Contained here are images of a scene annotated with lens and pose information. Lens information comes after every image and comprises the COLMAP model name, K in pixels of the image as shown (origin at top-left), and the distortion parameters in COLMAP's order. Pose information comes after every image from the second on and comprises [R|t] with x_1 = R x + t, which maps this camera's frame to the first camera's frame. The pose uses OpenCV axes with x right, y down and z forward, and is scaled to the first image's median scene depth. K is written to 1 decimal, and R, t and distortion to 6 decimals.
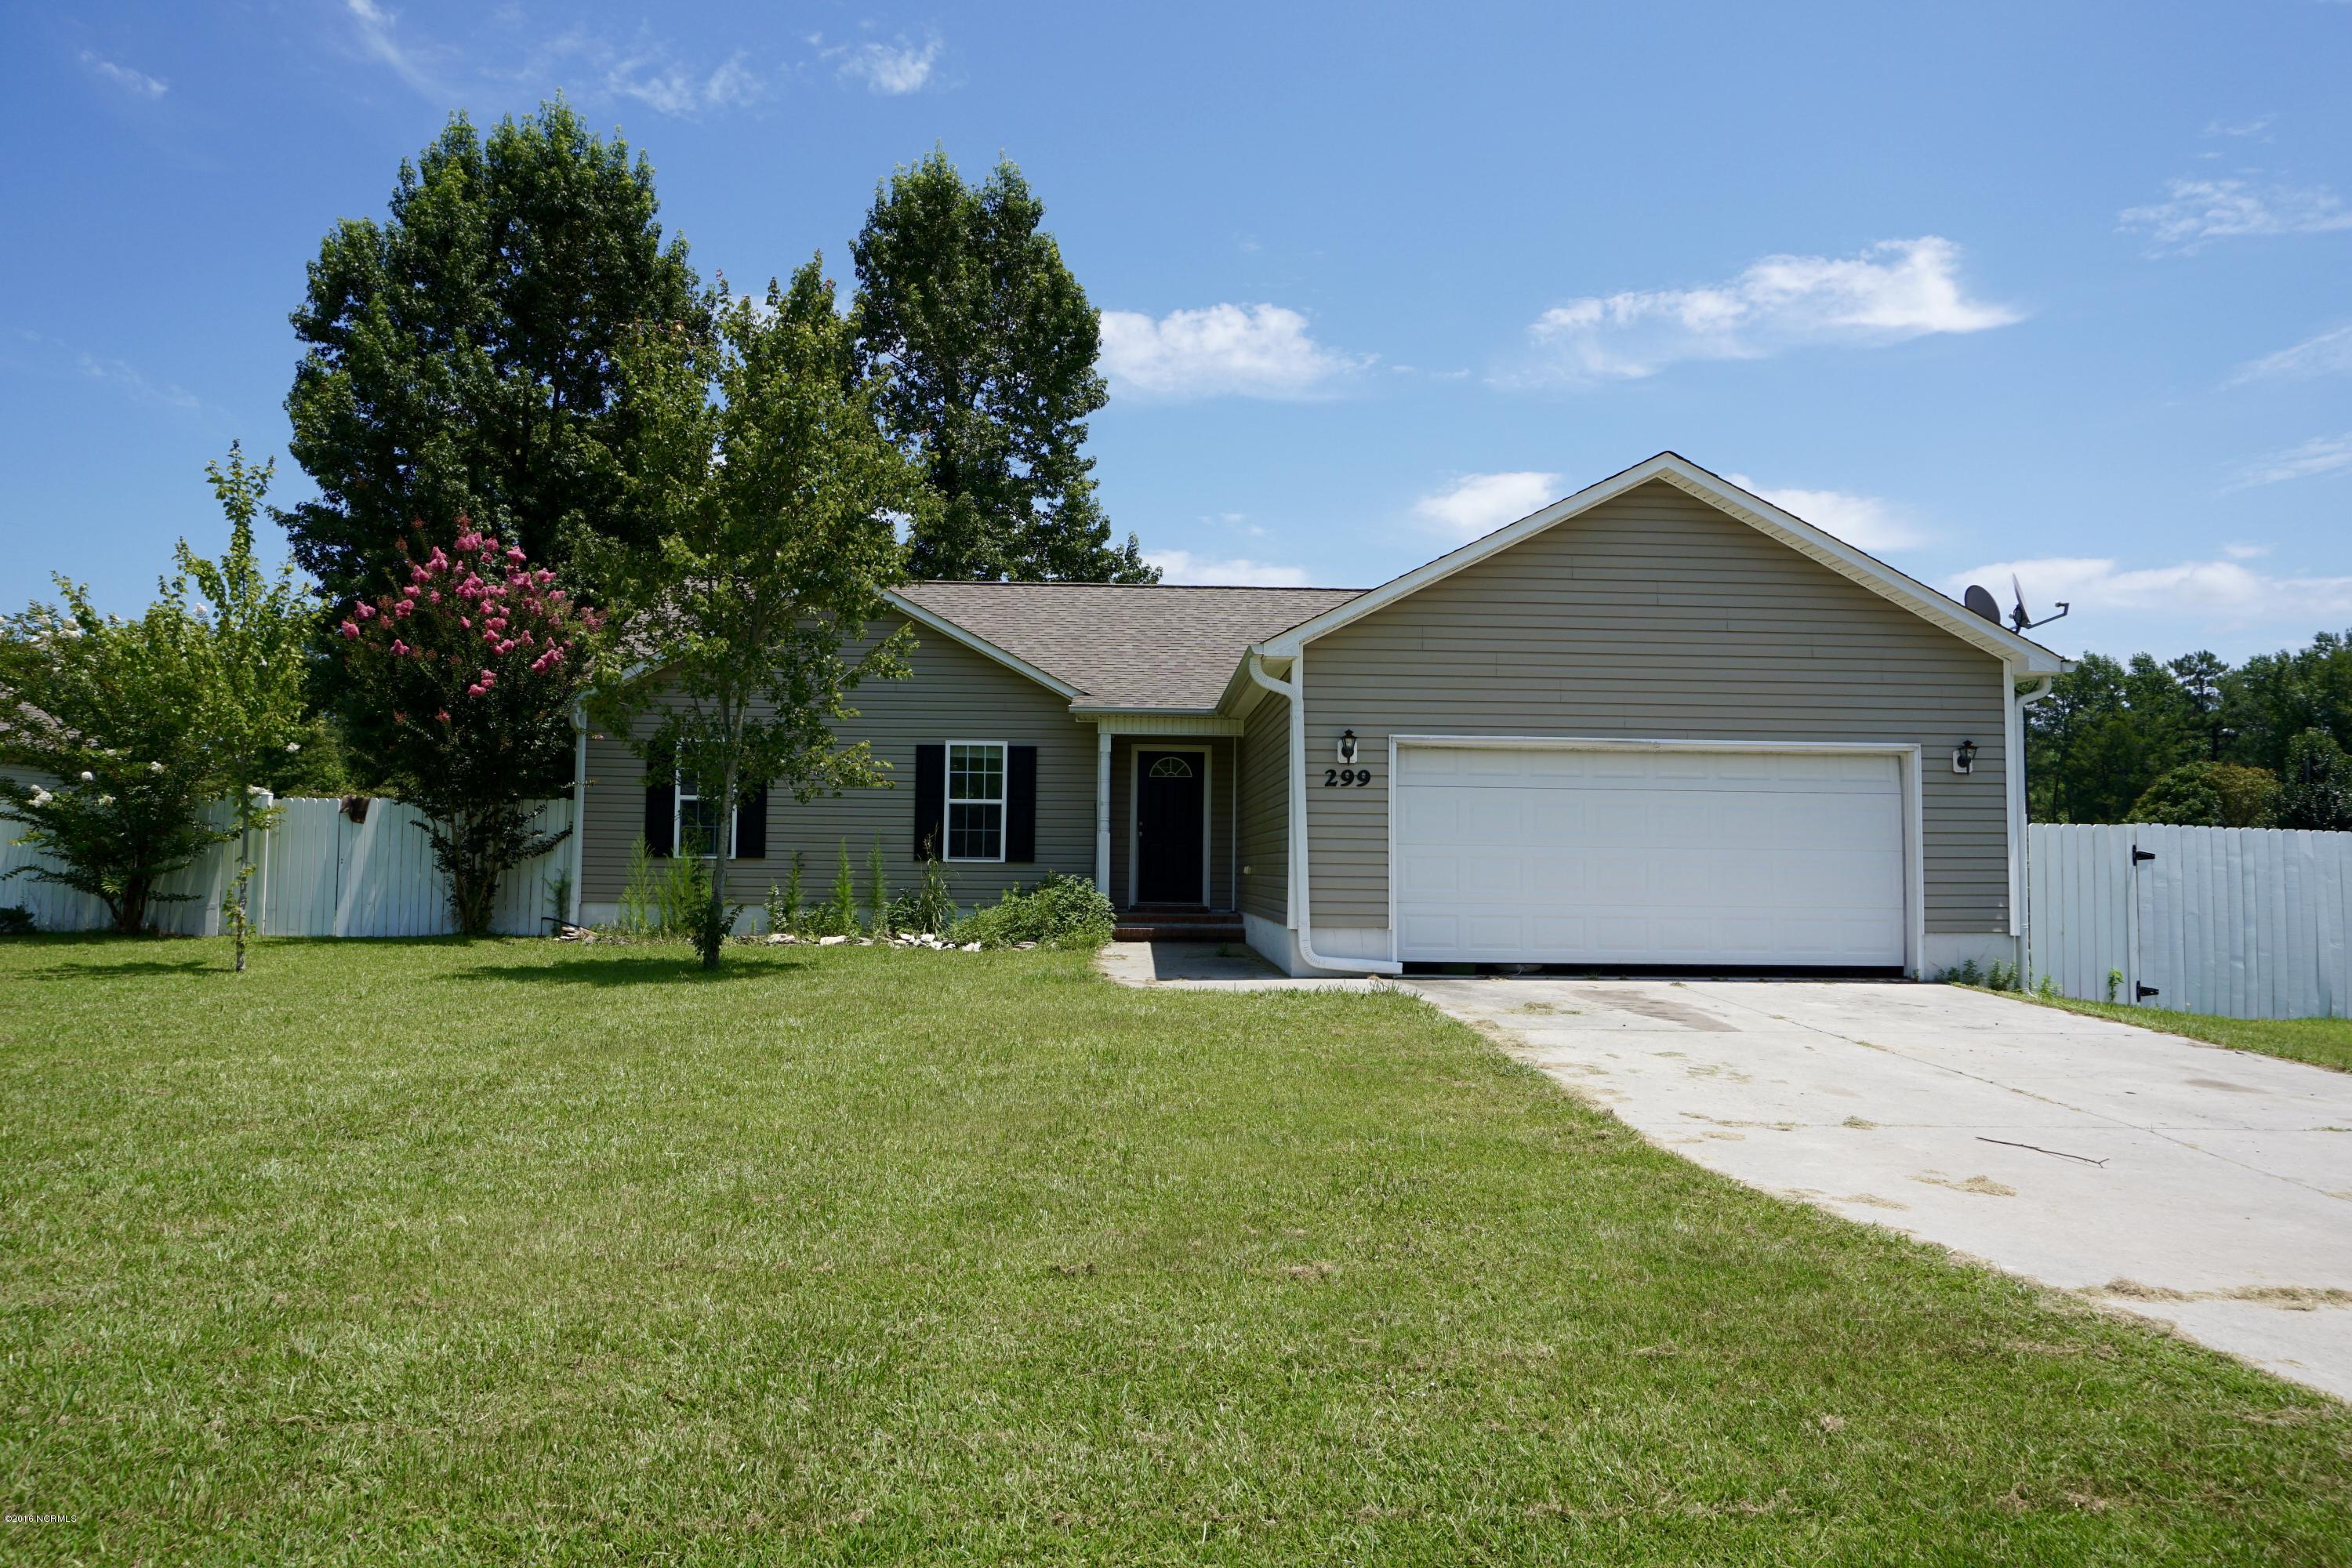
lens RADIAL K [[1560.2, 0, 1167.0], [0, 1560.2, 778.3], [0, 0, 1]] dist [-0.053077, 0.035336]
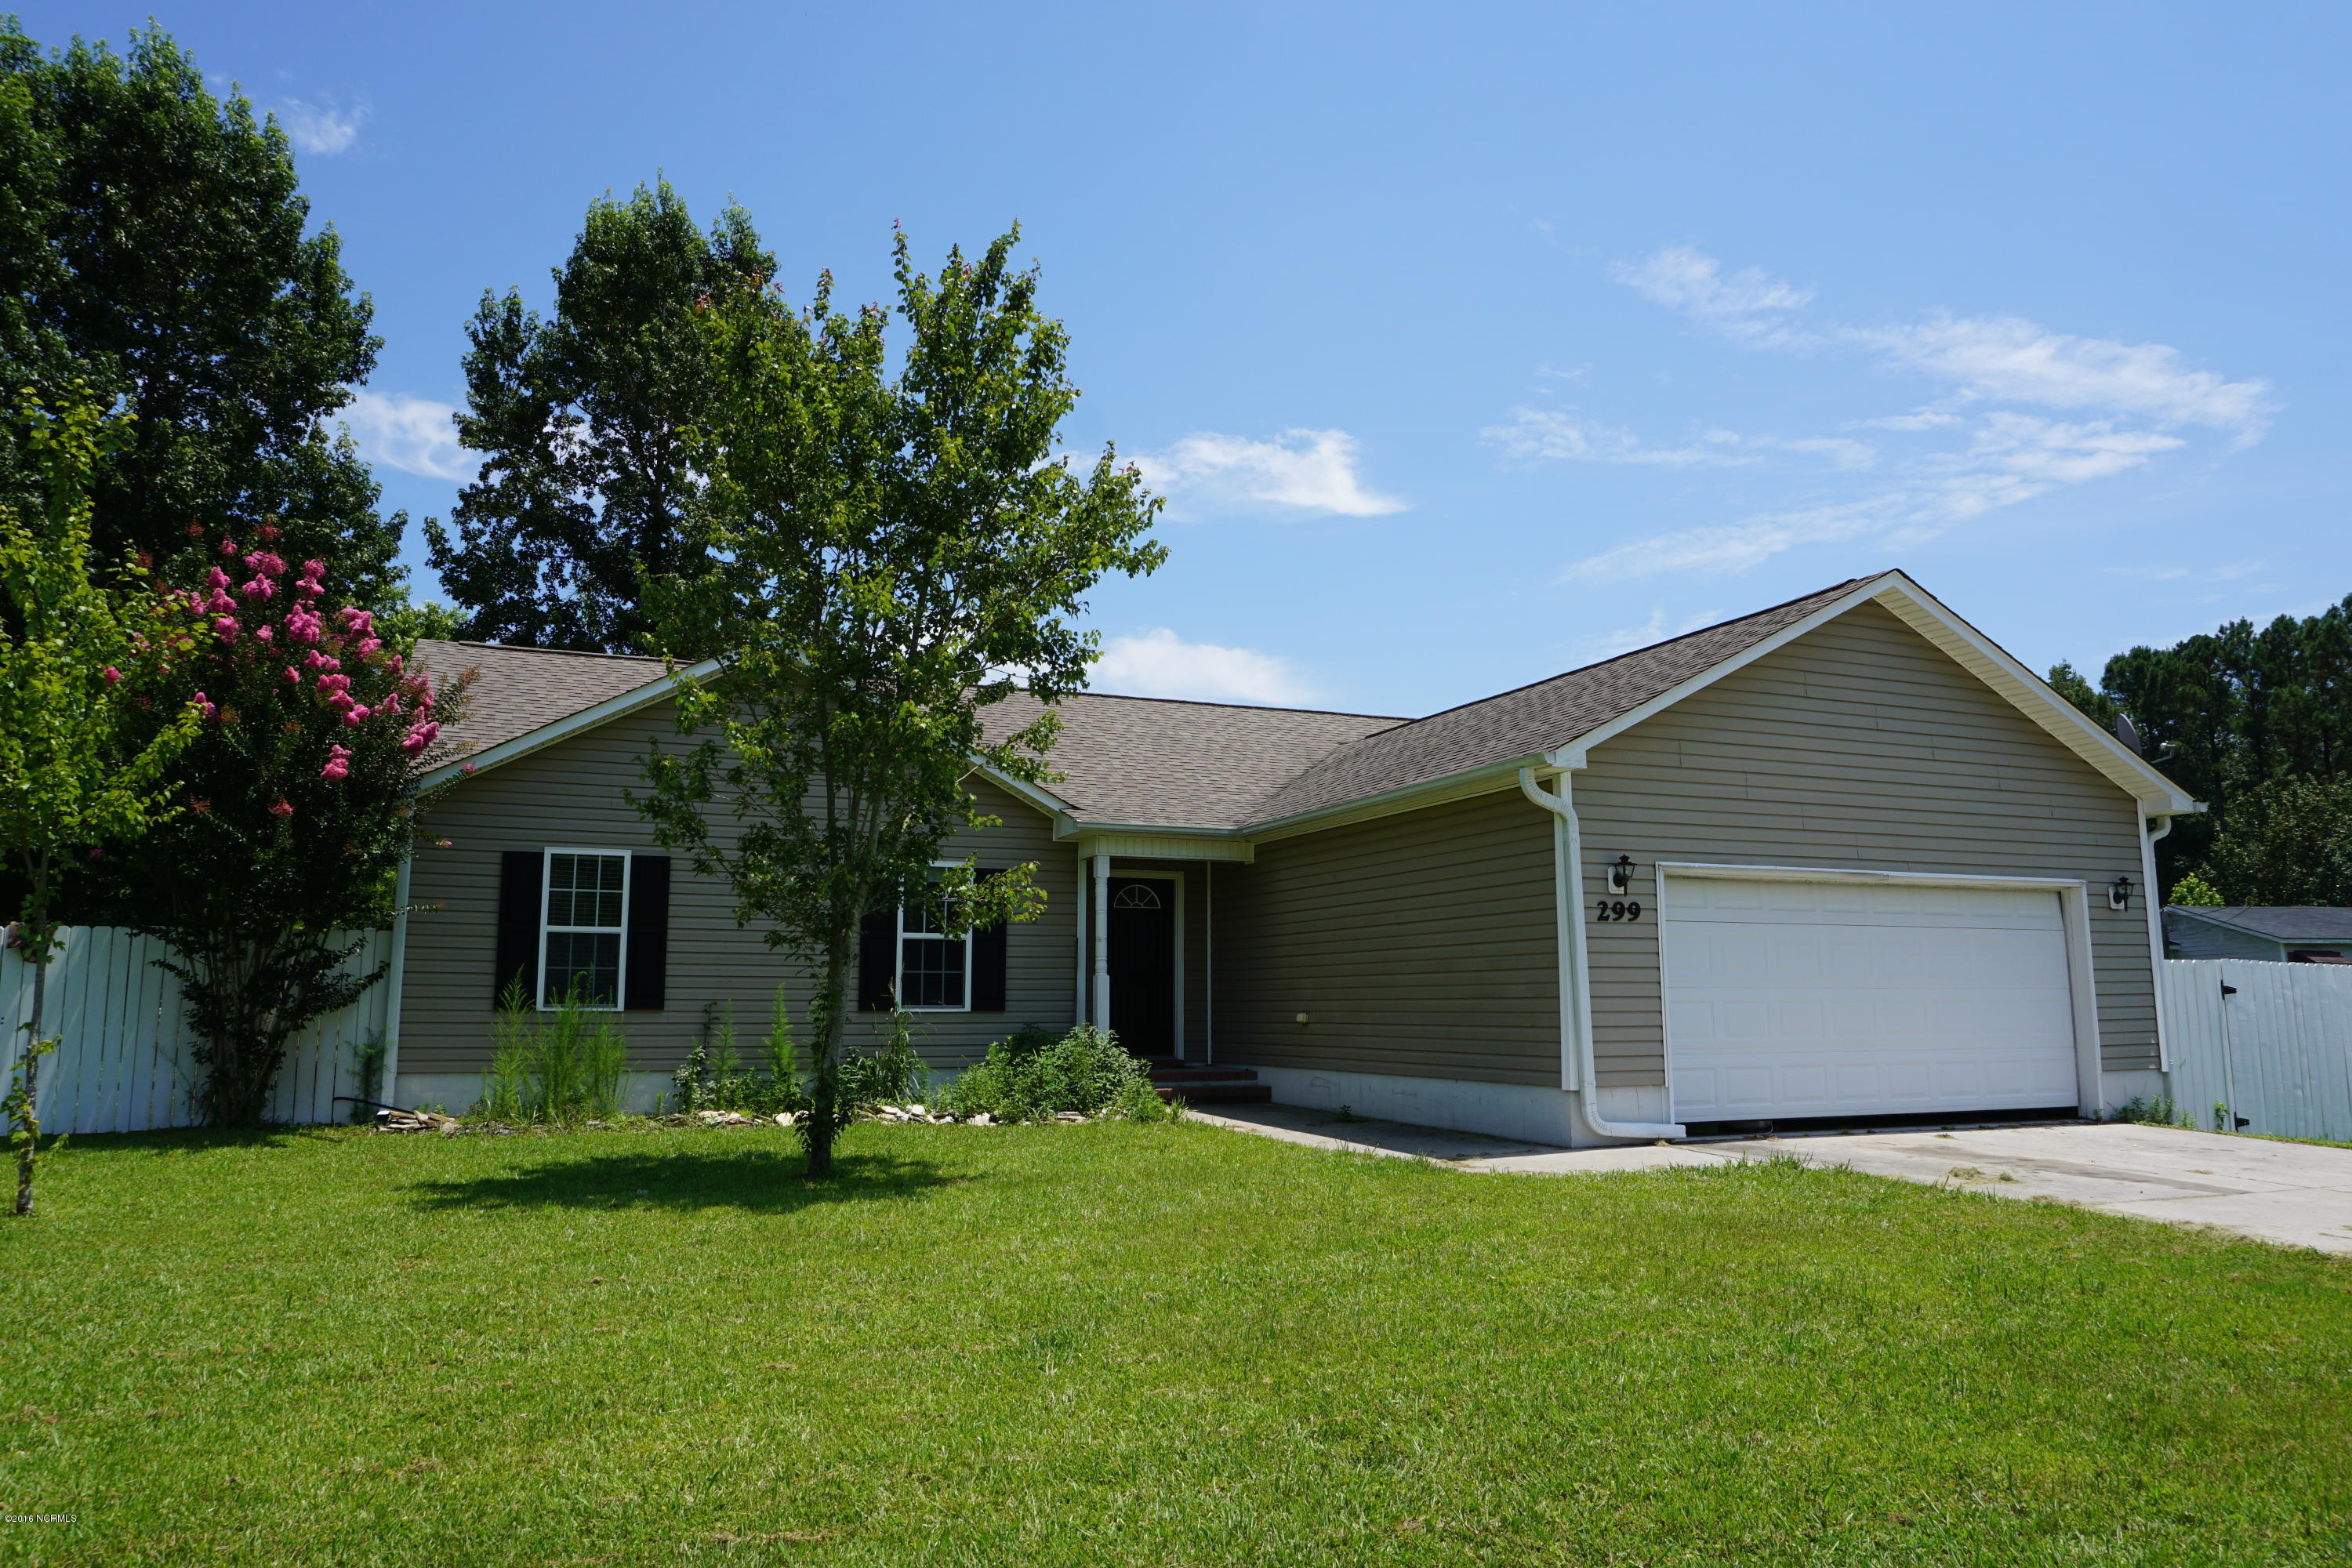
lens RADIAL K [[1547.5, 0, 1033.3], [0, 1547.5, 771.5], [0, 0, 1]] dist [-0.064376, 0.039652]
pose [[0.939439, 0.039002, 0.340490, -0.359797], [-0.008725, 0.995903, -0.090006, 0.001581], [-0.342605, 0.081584, 0.935930, 0.229806]]
